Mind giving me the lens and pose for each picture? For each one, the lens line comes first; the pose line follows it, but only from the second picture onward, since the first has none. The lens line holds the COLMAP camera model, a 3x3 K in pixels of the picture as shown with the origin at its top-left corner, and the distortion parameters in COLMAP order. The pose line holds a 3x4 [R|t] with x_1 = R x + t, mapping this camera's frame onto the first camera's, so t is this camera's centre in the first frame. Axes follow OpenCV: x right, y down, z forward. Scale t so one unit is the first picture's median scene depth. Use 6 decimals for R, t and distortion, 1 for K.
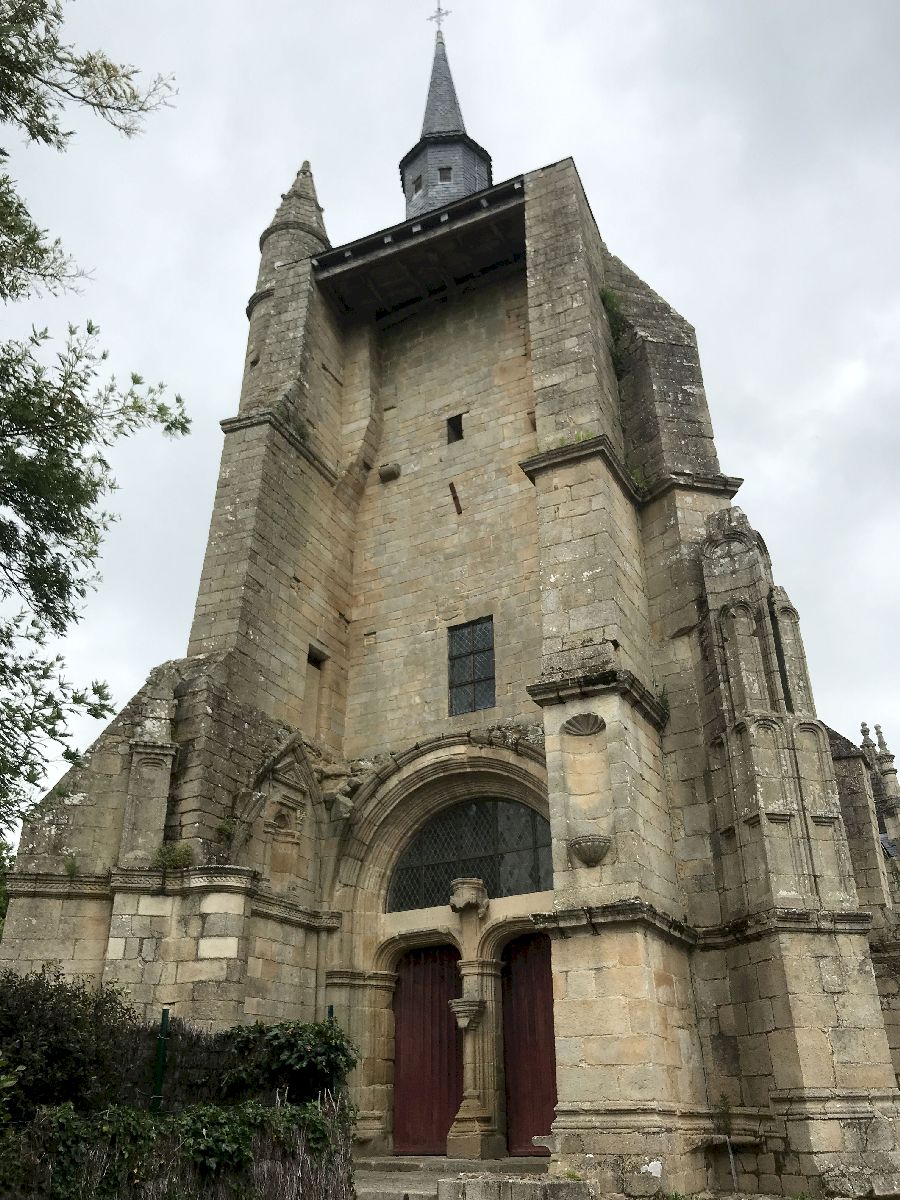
lens RADIAL K [[990.0, 0, 450.0], [0, 990.0, 600.0], [0, 0, 1]] dist [0.006414, -0.020804]
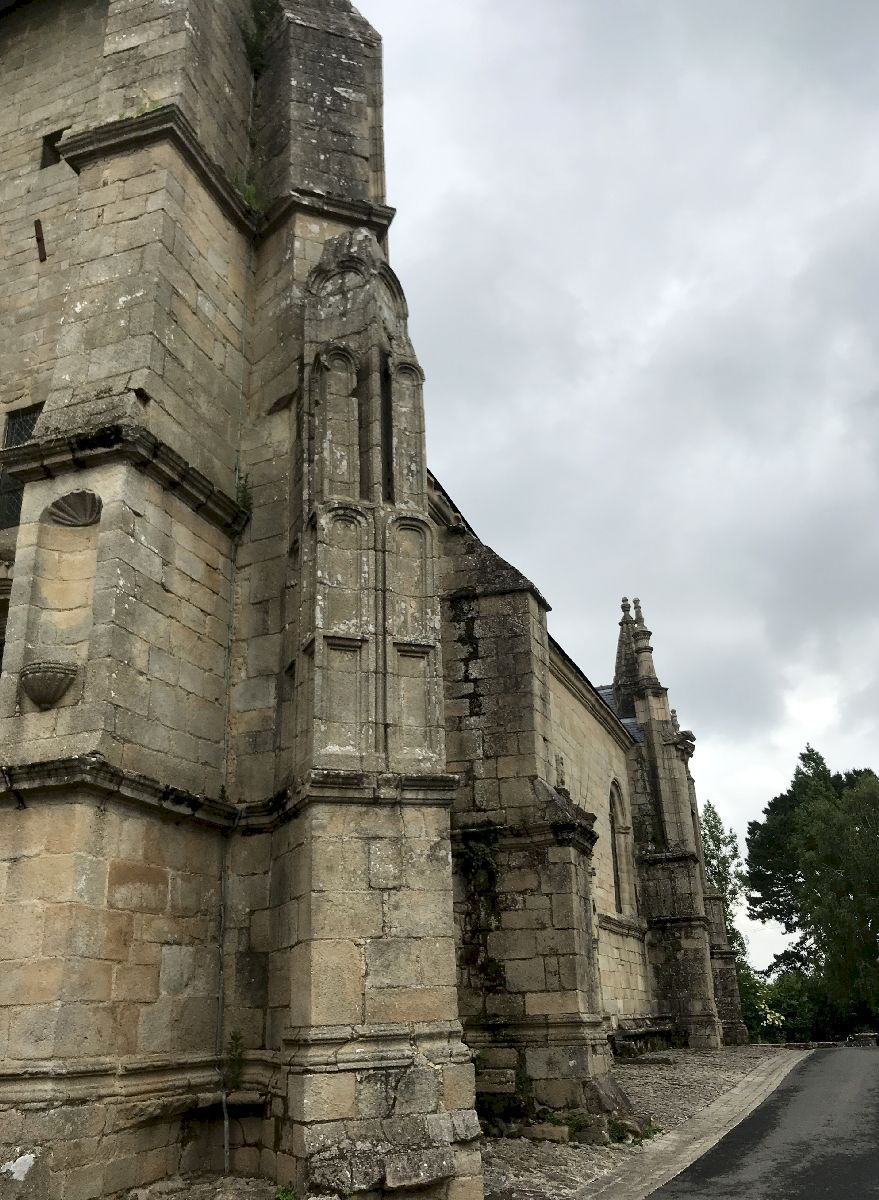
lens RADIAL K [[1052.6, 0, 439.5], [0, 1052.6, 600.0], [0, 0, 1]] dist [-0.004111, -0.009438]
pose [[0.986010, 0.022540, 0.165156, 0.256993], [-0.038981, 0.994521, 0.096996, 0.108285], [-0.162065, -0.102077, 0.981486, 0.256858]]
